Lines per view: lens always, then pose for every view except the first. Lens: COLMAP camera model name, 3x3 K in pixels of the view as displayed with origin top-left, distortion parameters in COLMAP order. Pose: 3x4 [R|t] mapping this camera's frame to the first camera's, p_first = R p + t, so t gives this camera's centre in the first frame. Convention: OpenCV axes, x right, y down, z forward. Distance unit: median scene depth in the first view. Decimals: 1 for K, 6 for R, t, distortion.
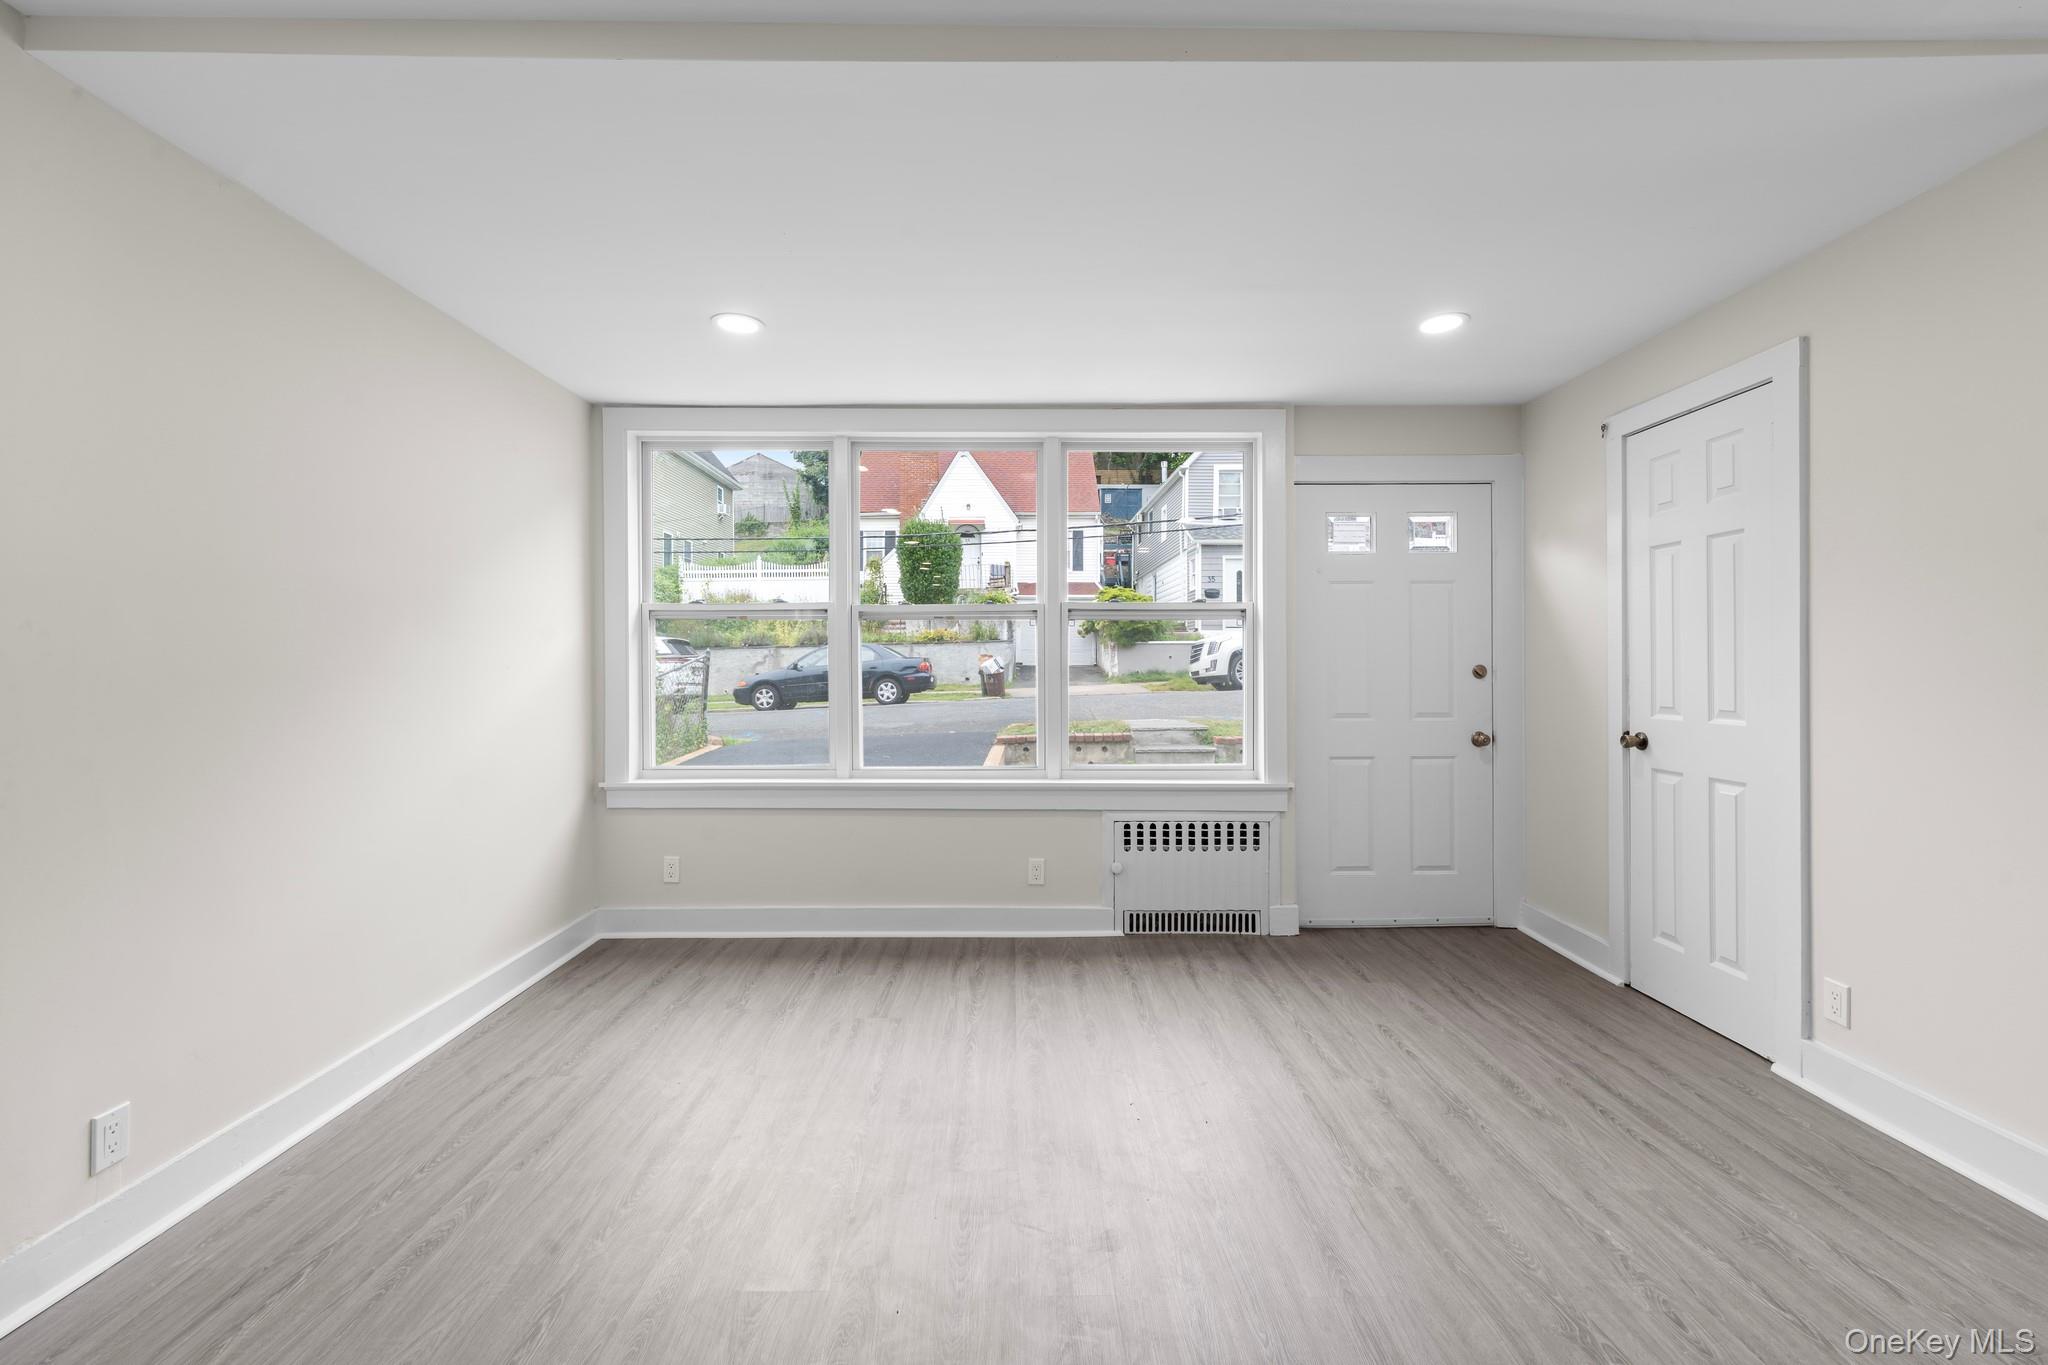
lens RADIAL K [[834.9, 0, 1019.1], [0, 834.9, 681.6], [0, 0, 1]] dist [0.006058, -0.005360]
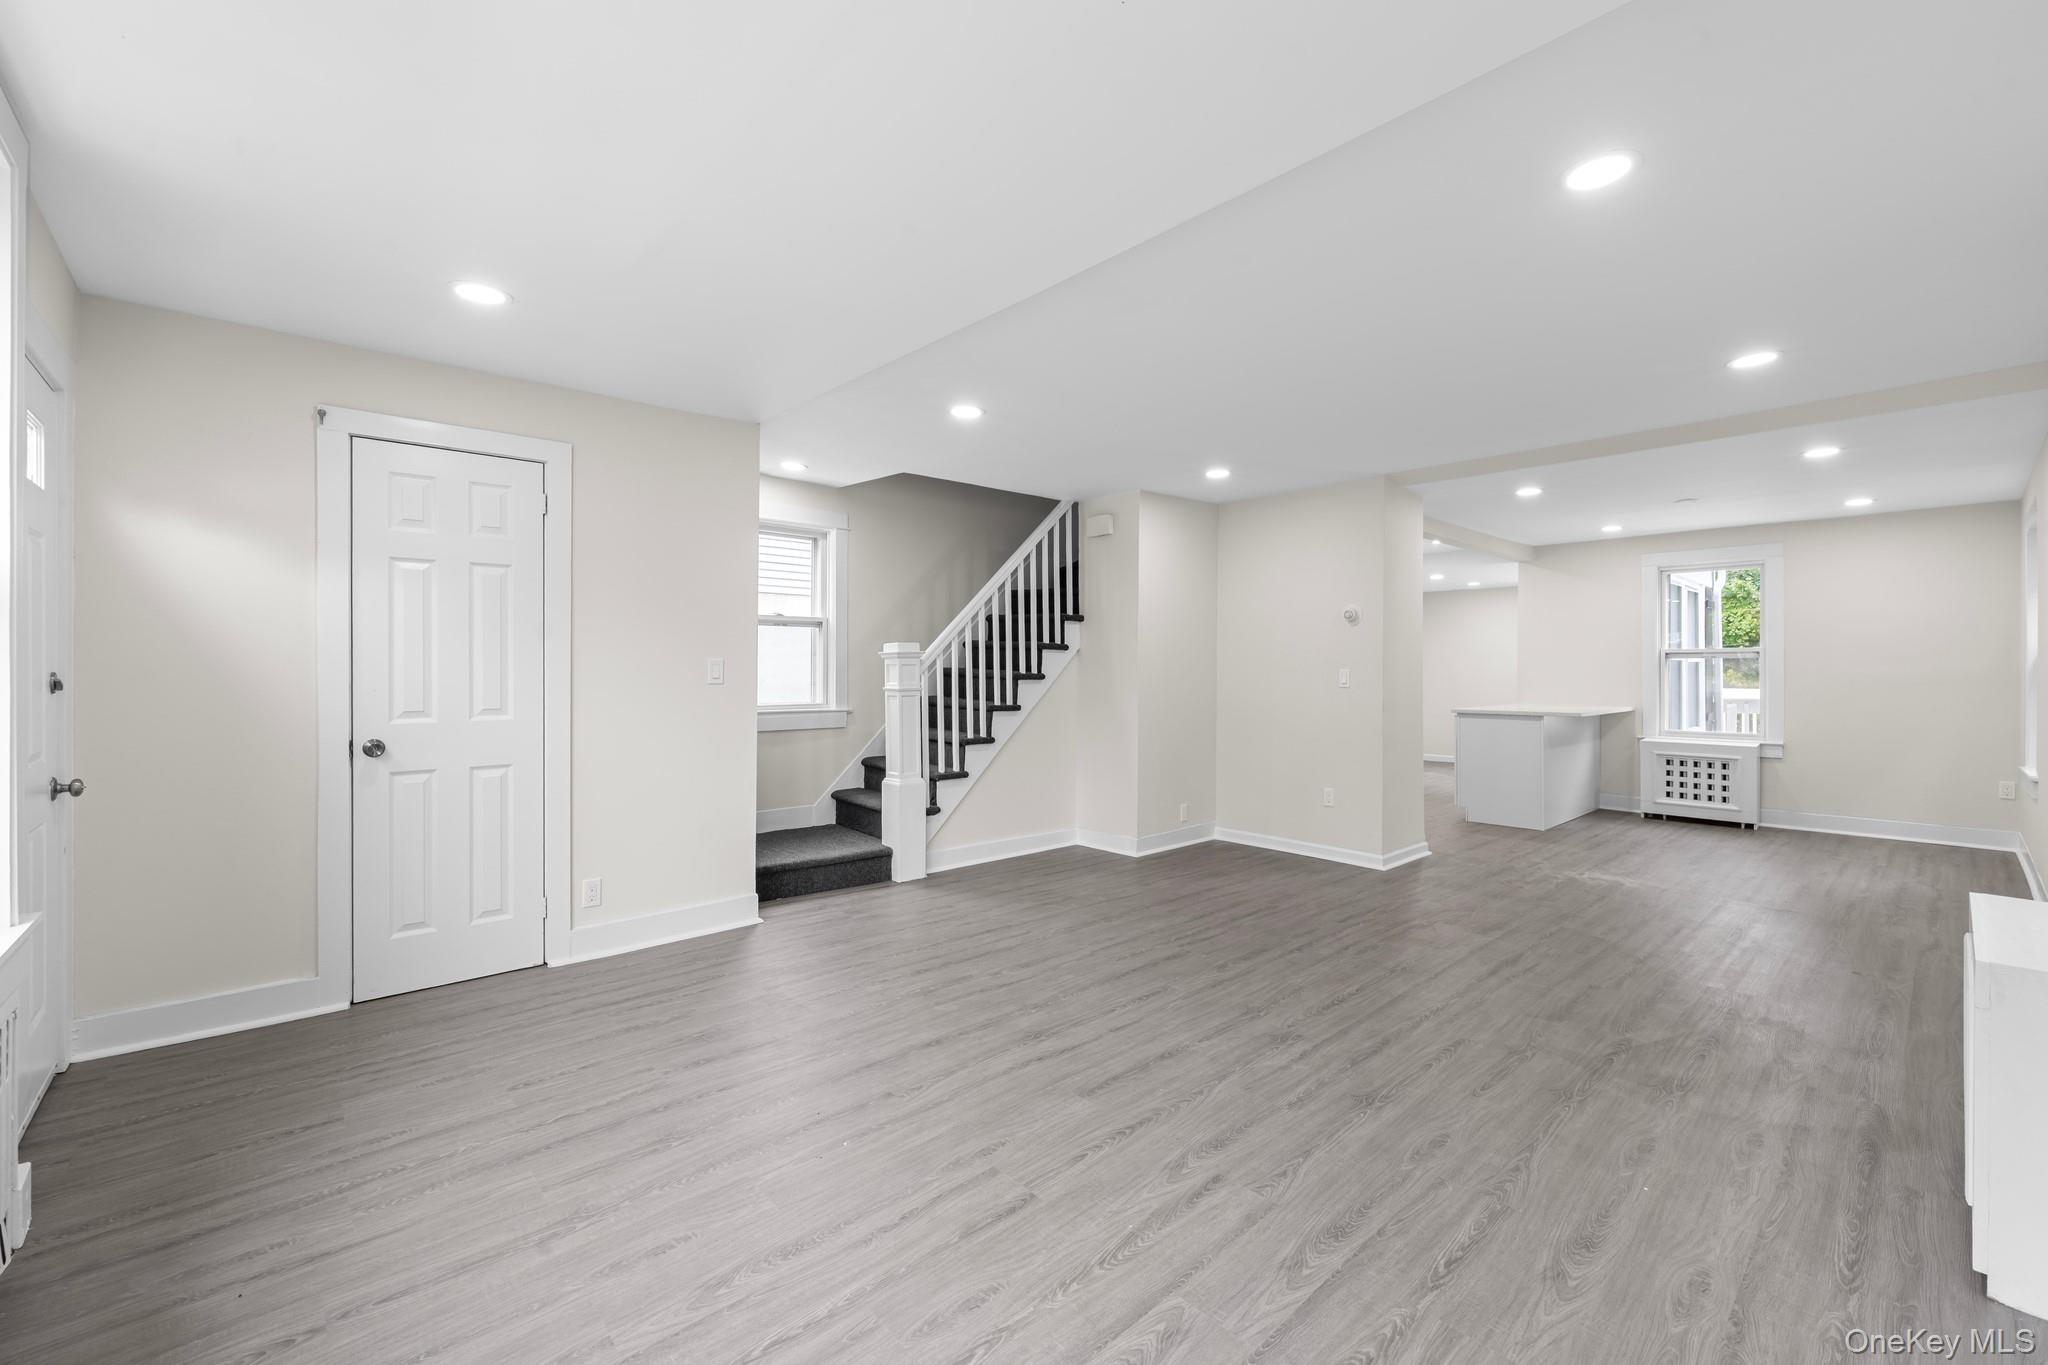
lens RADIAL K [[834.9, 0, 1019.1], [0, 834.9, 681.6], [0, 0, 1]] dist [0.006058, -0.005360]
pose [[-0.665231, -0.007327, 0.746601, -0.531036], [0.017879, 0.999509, 0.025739, -0.020838], [-0.746423, 0.030471, -0.664773, 1.115592]]
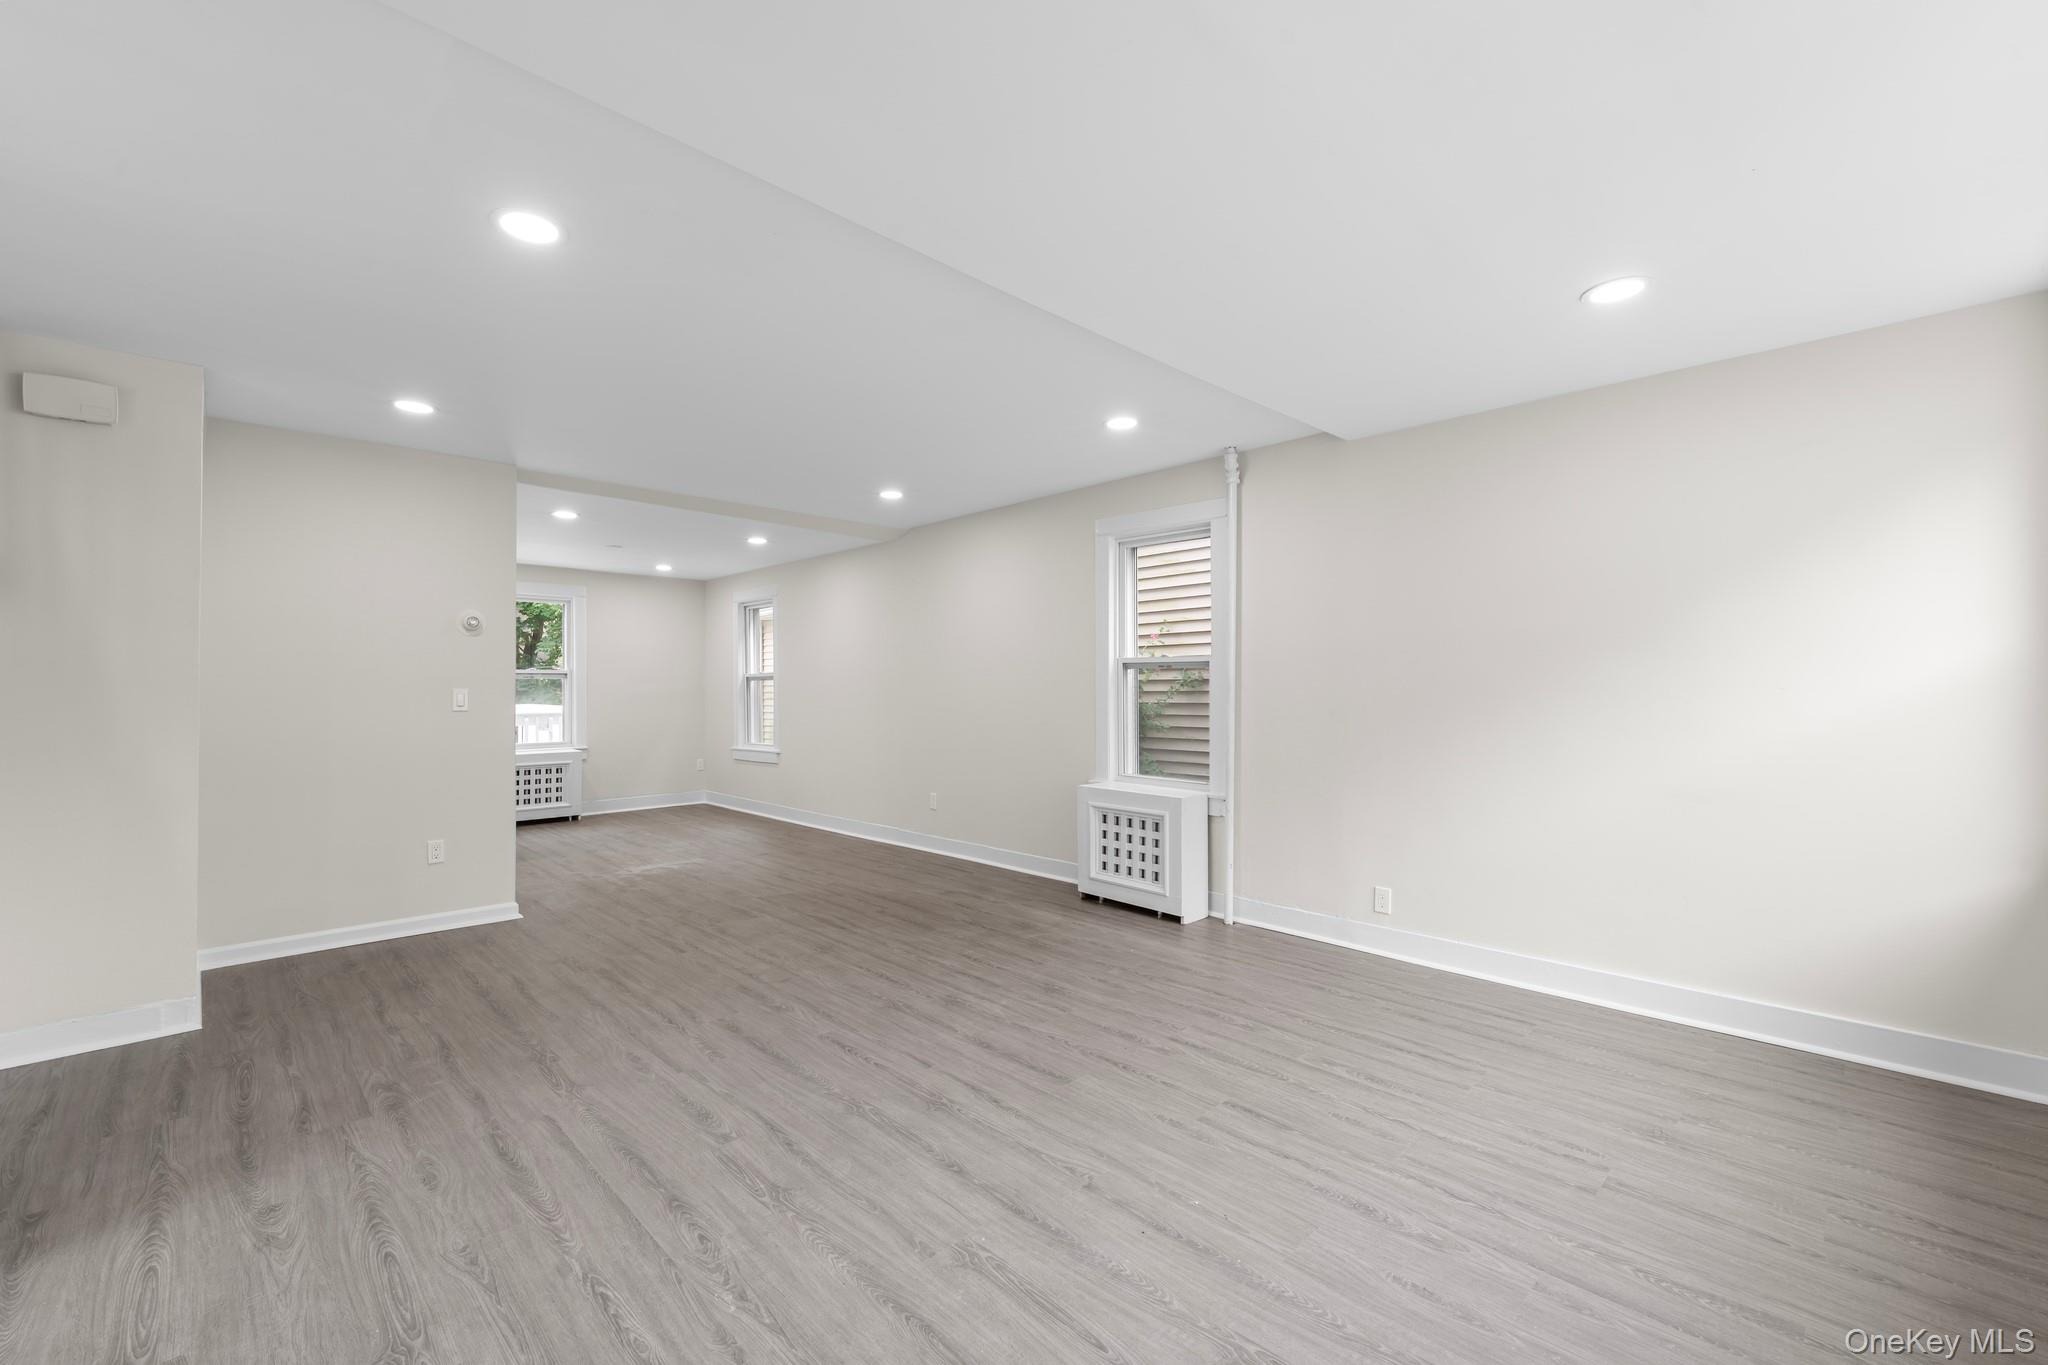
lens RADIAL K [[834.9, 0, 1019.1], [0, 834.9, 681.6], [0, 0, 1]] dist [0.006058, -0.005360]
pose [[-0.723672, 0.000386, -0.690144, 0.676009], [-0.010109, 0.999887, 0.011159, -0.029402], [0.690070, 0.015053, -0.723586, 1.140081]]
